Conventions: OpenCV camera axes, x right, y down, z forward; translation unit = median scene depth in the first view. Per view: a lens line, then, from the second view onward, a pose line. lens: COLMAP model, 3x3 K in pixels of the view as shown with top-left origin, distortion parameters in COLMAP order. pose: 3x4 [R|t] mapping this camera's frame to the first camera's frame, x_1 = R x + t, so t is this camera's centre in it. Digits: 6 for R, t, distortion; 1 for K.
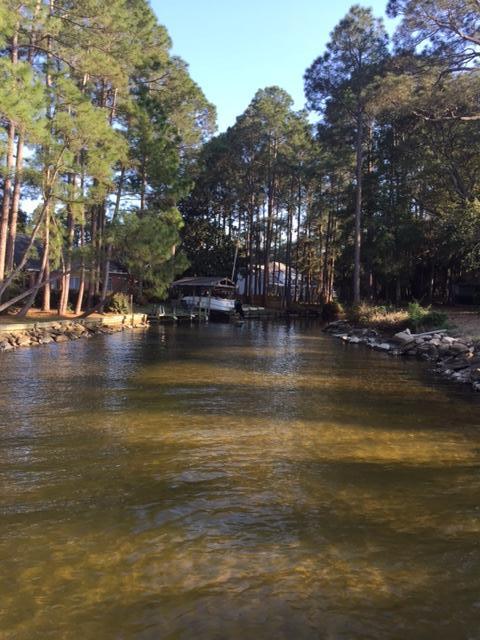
lens RADIAL K [[538.4, 0, 234.1], [0, 538.4, 323.9], [0, 0, 1]] dist [0.046724, -0.066800]
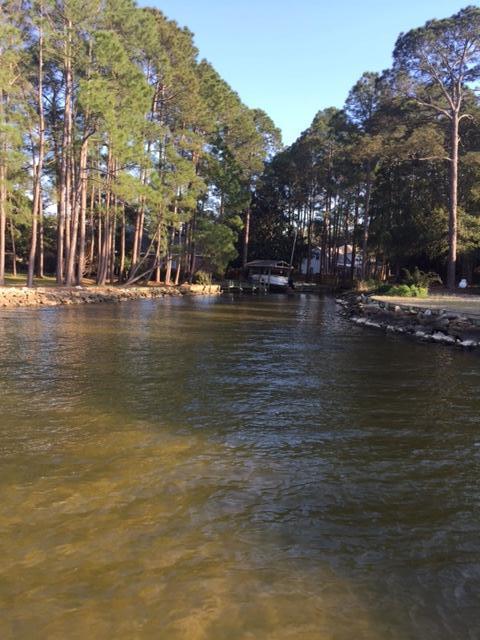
lens RADIAL K [[538.4, 0, 244.8], [0, 538.4, 321.1], [0, 0, 1]] dist [0.046724, -0.066800]
pose [[0.986839, 0.024416, -0.159851, 0.147741], [-0.019005, 0.999196, 0.035291, 0.026471], [0.160584, -0.031789, 0.986510, -0.476669]]
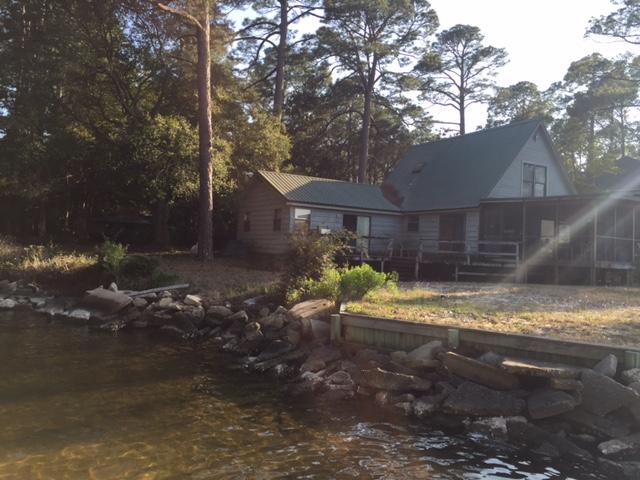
lens RADIAL K [[538.4, 0, 319.7], [0, 538.4, 240.1], [0, 0, 1]] dist [0.046724, -0.066800]
pose [[0.663068, 0.019448, 0.748306, 0.004013], [0.012354, 0.999242, -0.036917, -0.009655], [-0.748457, 0.033723, 0.662325, 0.260460]]
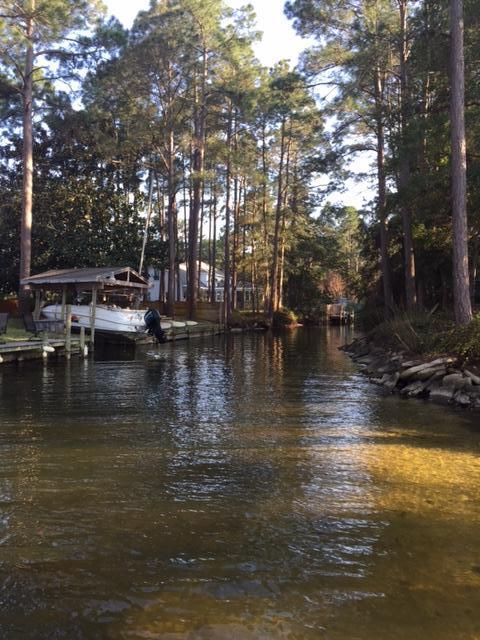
lens RADIAL K [[538.4, 0, 245.5], [0, 538.4, 317.9], [0, 0, 1]] dist [0.046724, -0.066800]
pose [[0.982441, -0.027876, 0.184481, -0.000159], [0.032576, 0.999216, -0.022494, -0.028997], [-0.183710, 0.028108, 0.982579, 0.622057]]
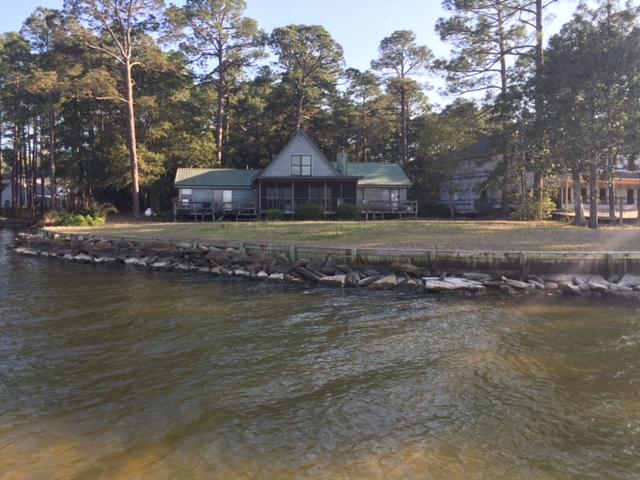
lens RADIAL K [[538.4, 0, 321.4], [0, 538.4, 233.3], [0, 0, 1]] dist [0.046724, -0.066800]
pose [[0.893413, -0.043520, 0.447122, 0.215771], [0.043617, 0.998997, 0.010082, 0.034446], [-0.447113, 0.010495, 0.894416, -0.606874]]
